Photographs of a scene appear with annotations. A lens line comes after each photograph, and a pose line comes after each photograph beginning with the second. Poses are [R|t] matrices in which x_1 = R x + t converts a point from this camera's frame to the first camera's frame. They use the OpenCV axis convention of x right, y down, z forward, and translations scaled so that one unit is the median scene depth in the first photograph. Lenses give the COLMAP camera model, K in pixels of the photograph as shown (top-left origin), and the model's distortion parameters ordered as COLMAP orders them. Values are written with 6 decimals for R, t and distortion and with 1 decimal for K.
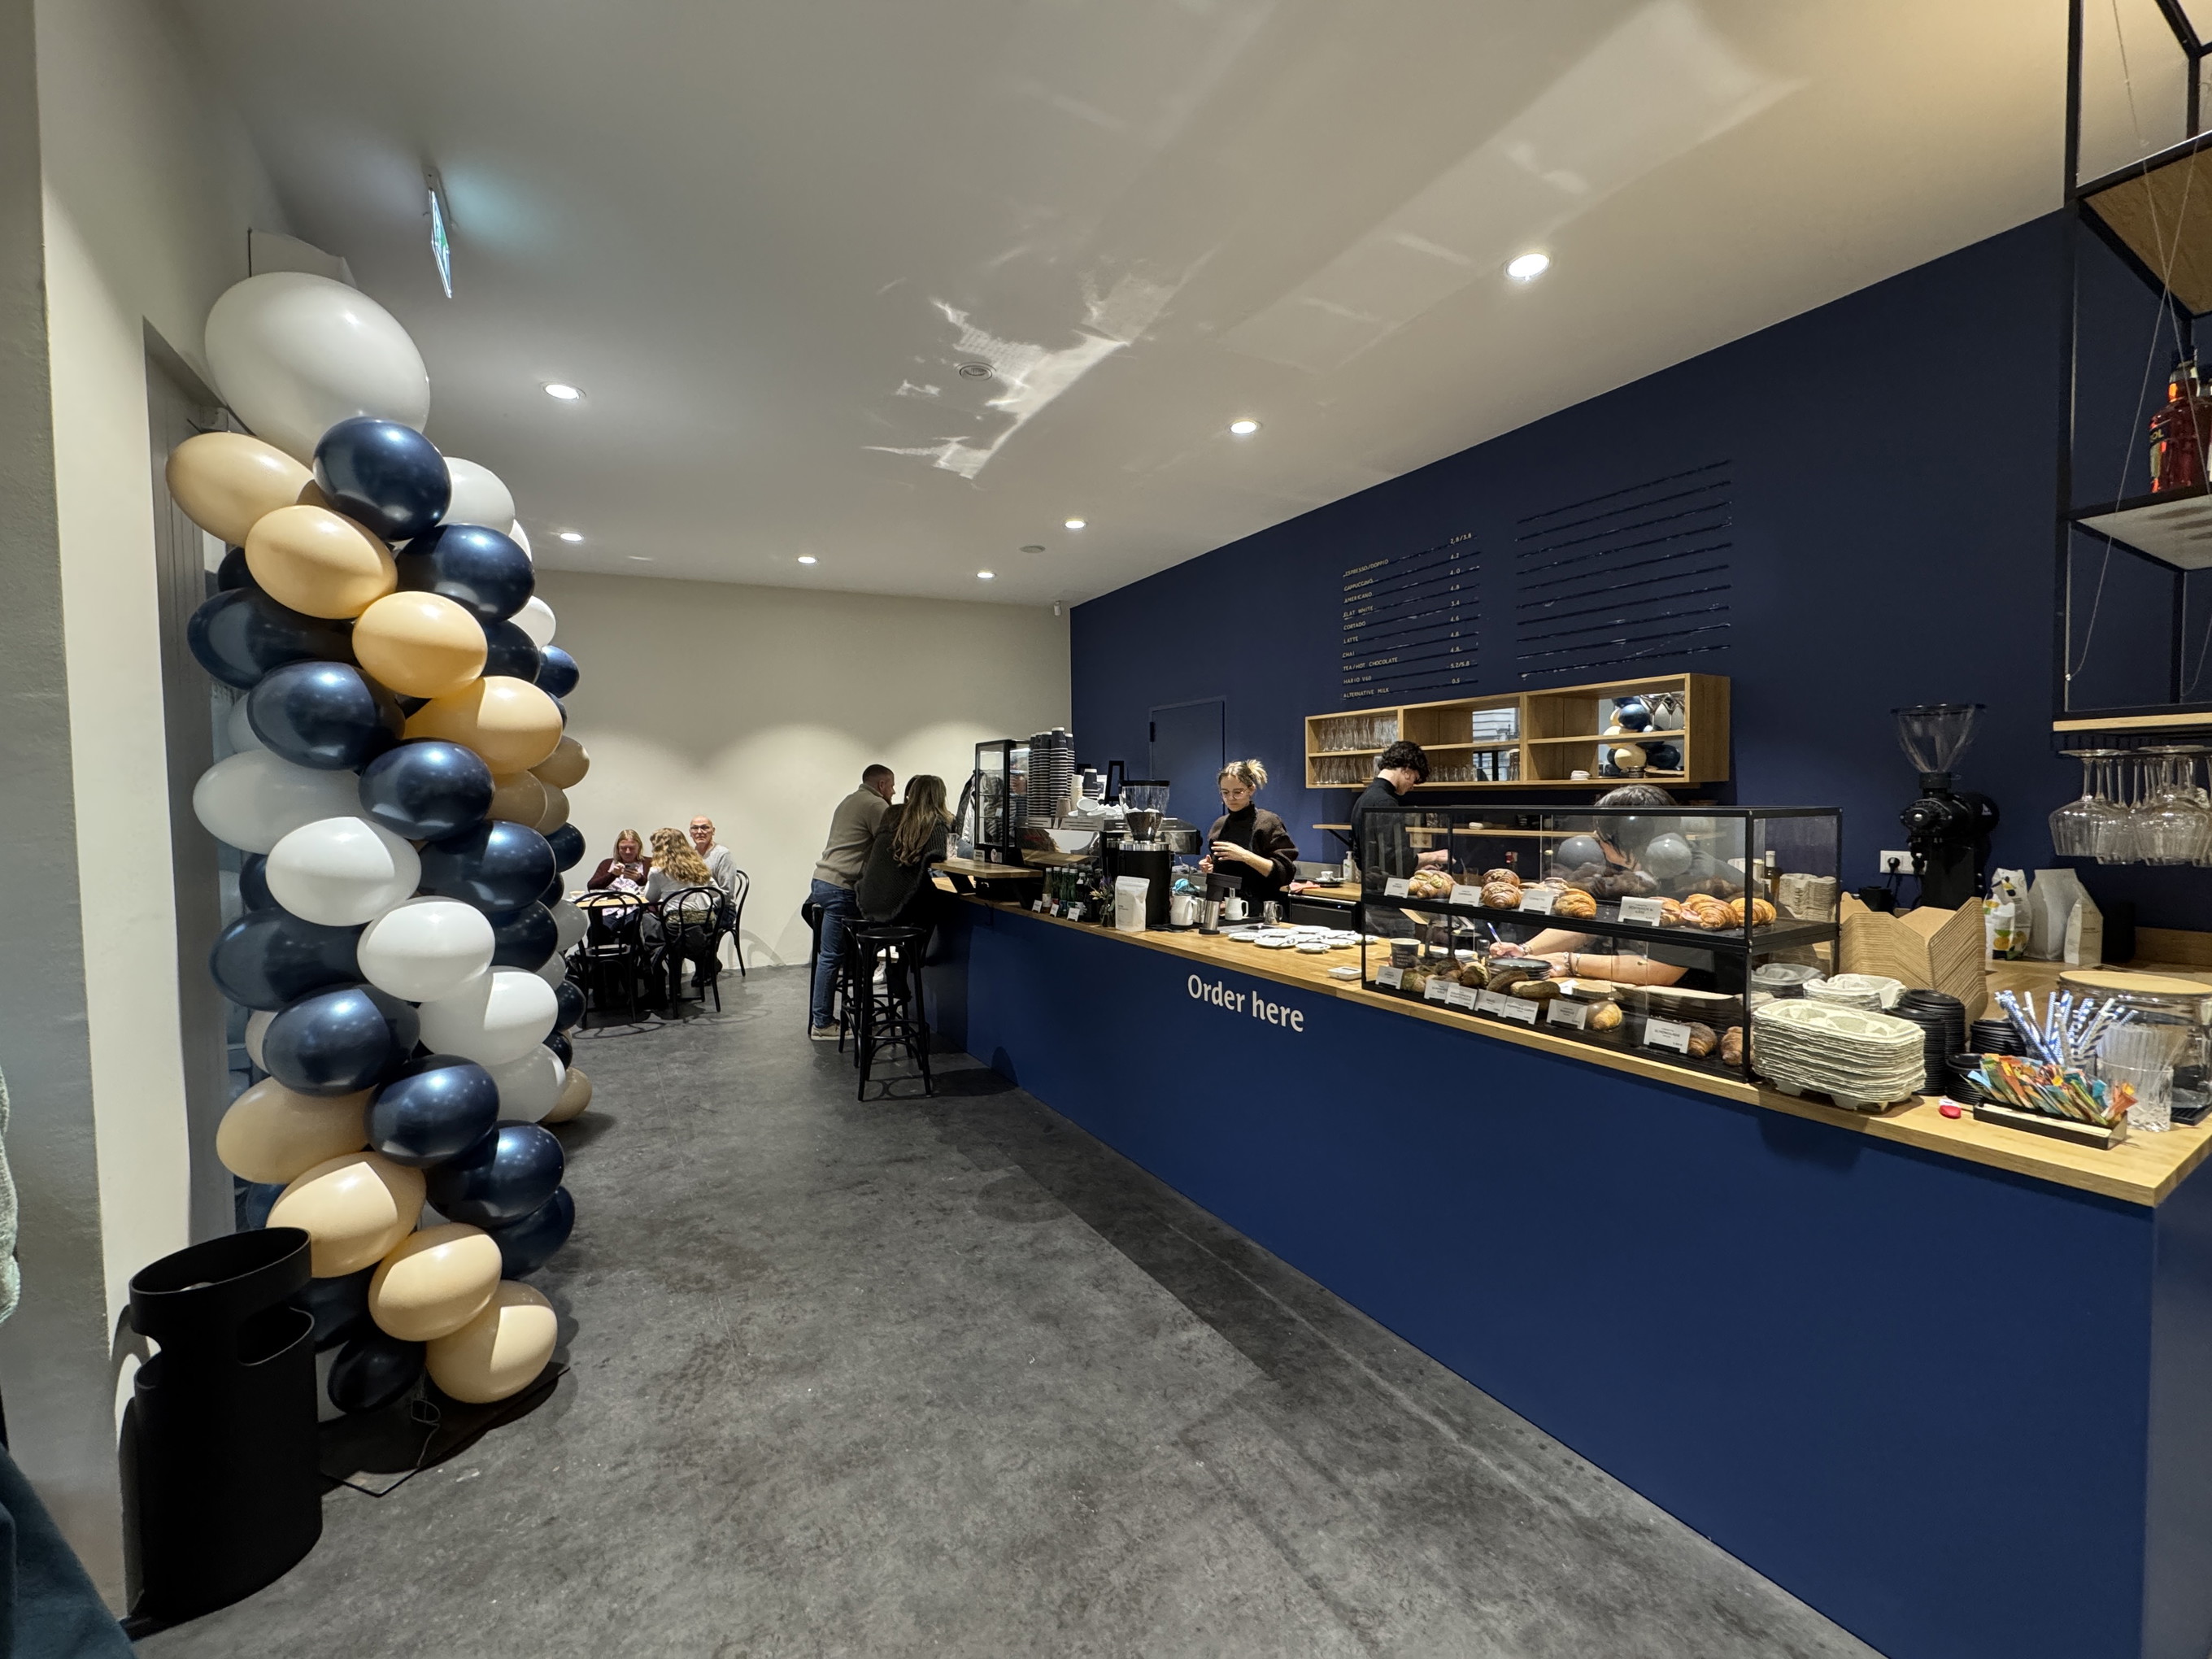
lens RADIAL K [[952.4, 0, 1106.0], [0, 952.4, 829.5], [0, 0, 1]] dist [-0.000449, -0.000029]
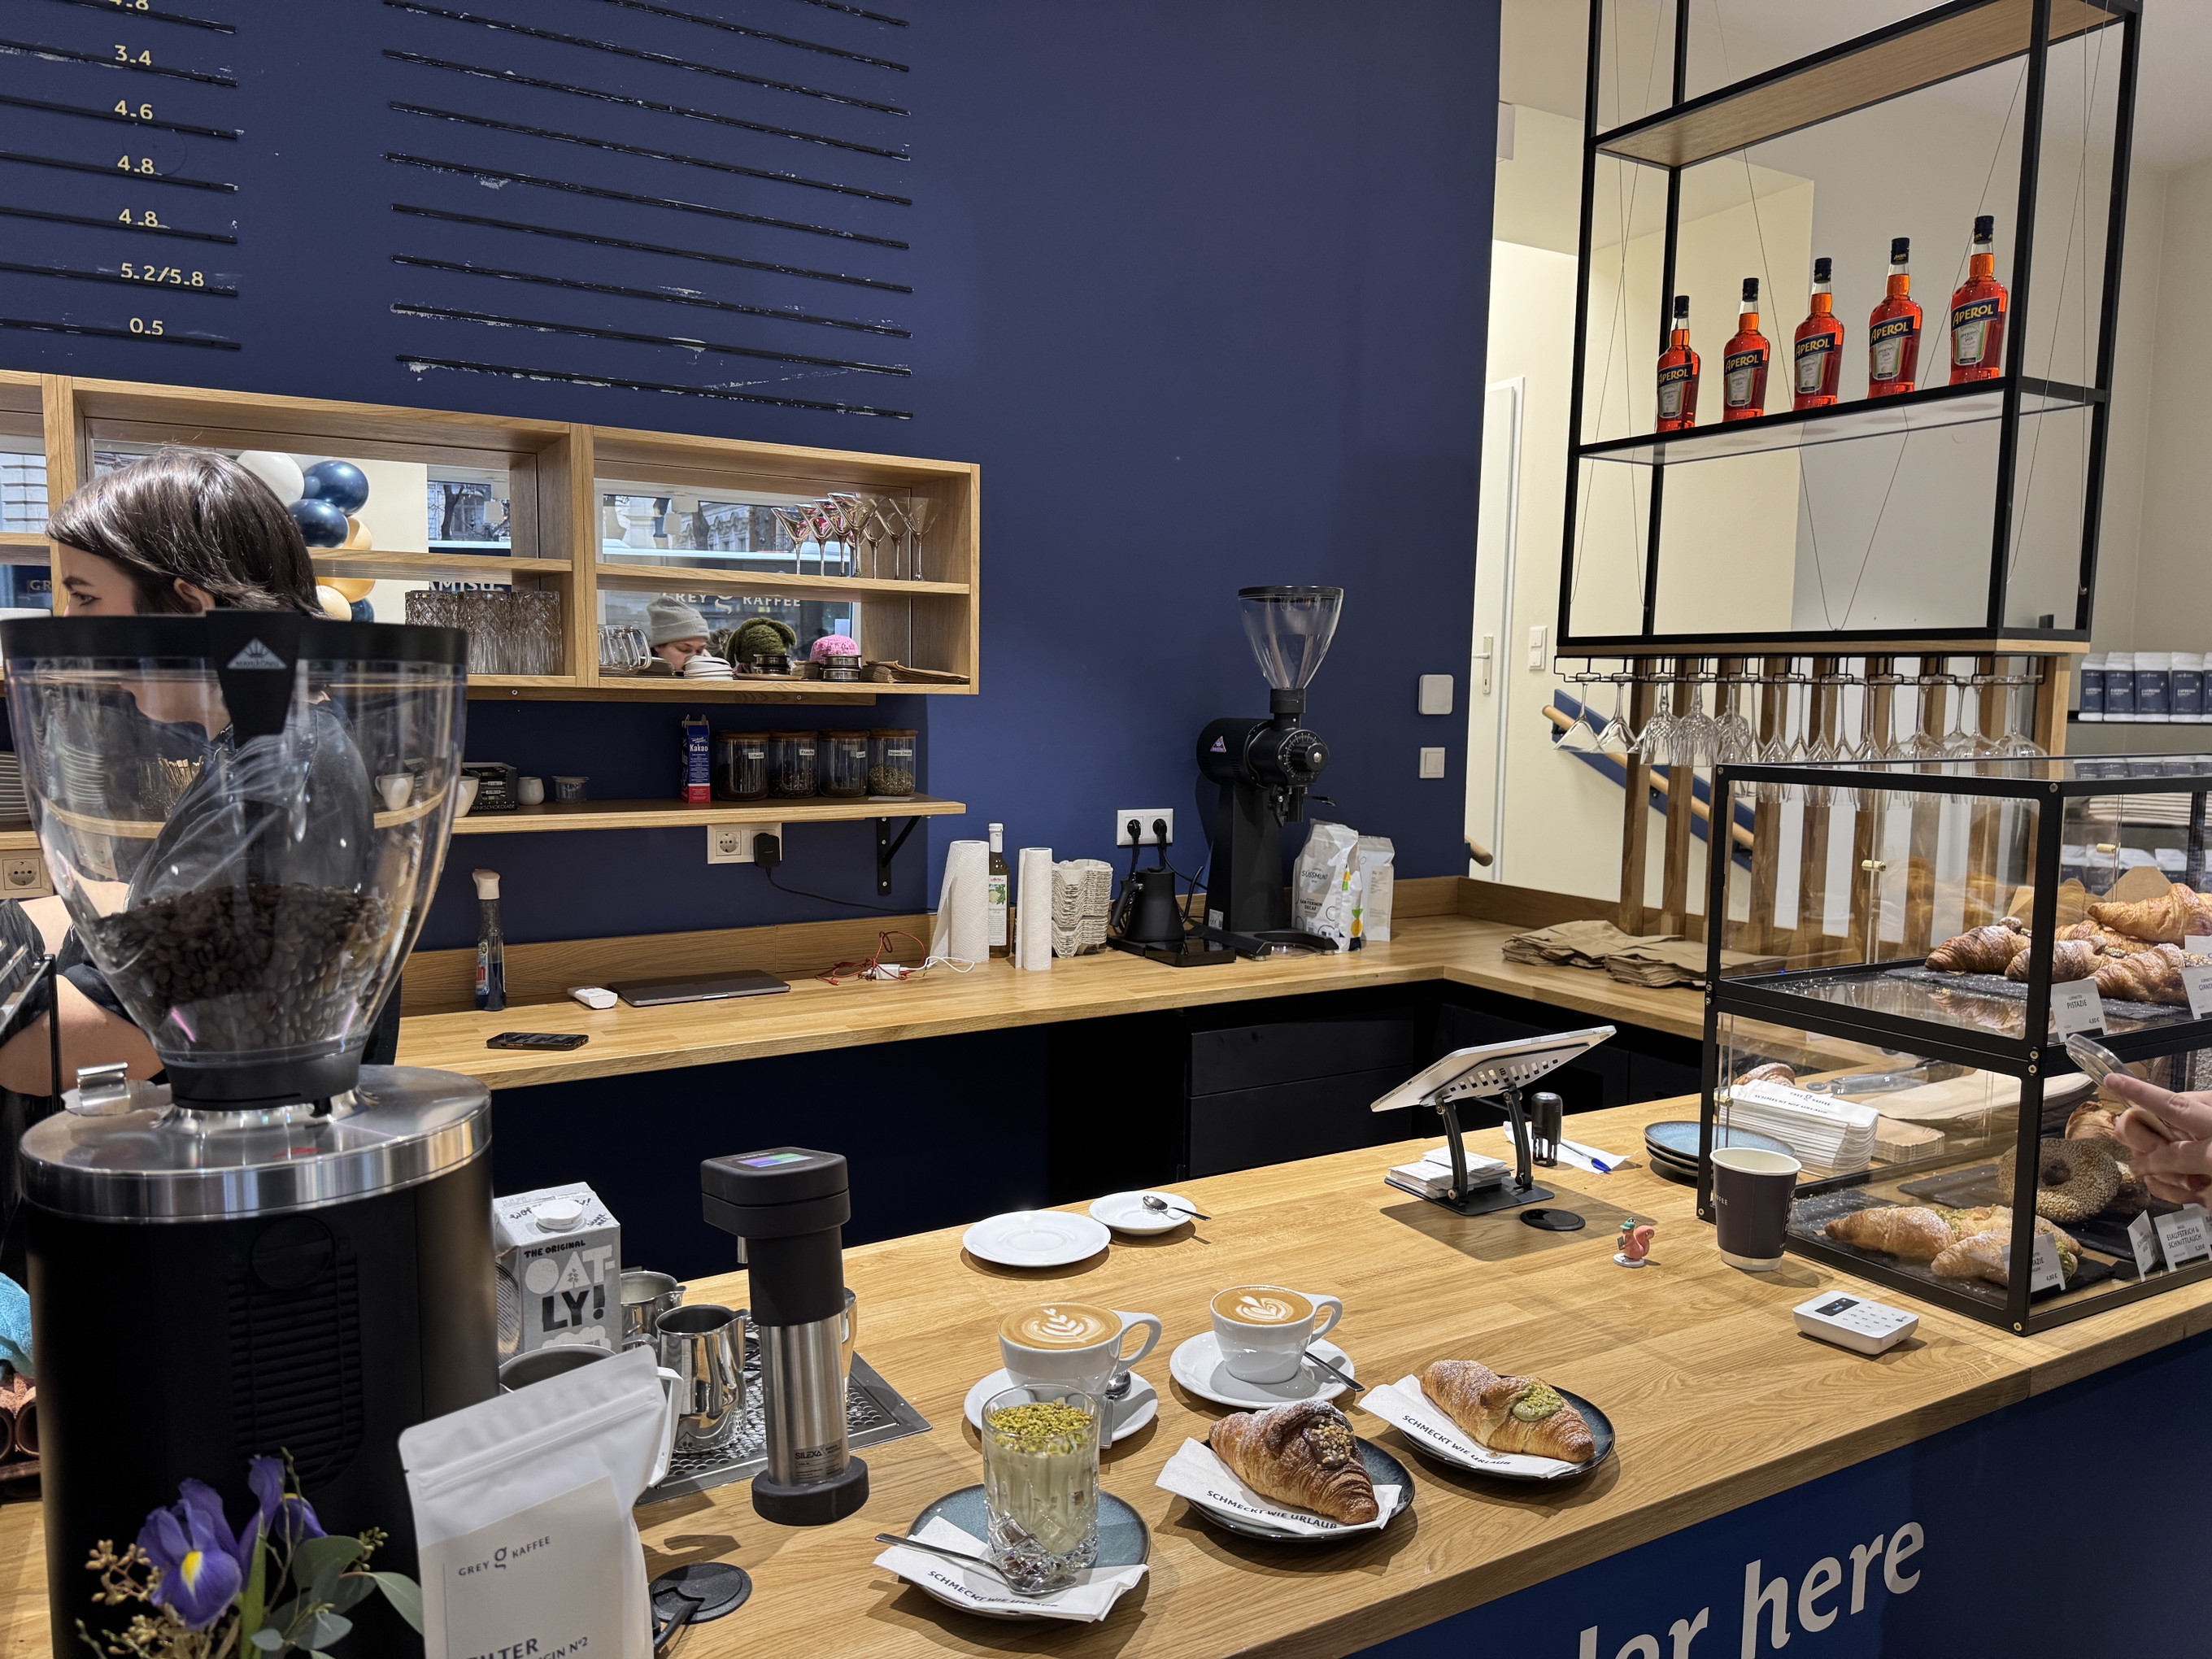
lens RADIAL K [[1587.8, 0, 1106.0], [0, 1587.8, 829.5], [0, 0, 1]] dist [-0.004550, -0.002319]
pose [[-0.017543, -0.077721, 0.996821, -0.200410], [0.025847, 0.996606, 0.078159, -0.044920], [-0.999512, 0.027136, -0.015475, 1.026875]]
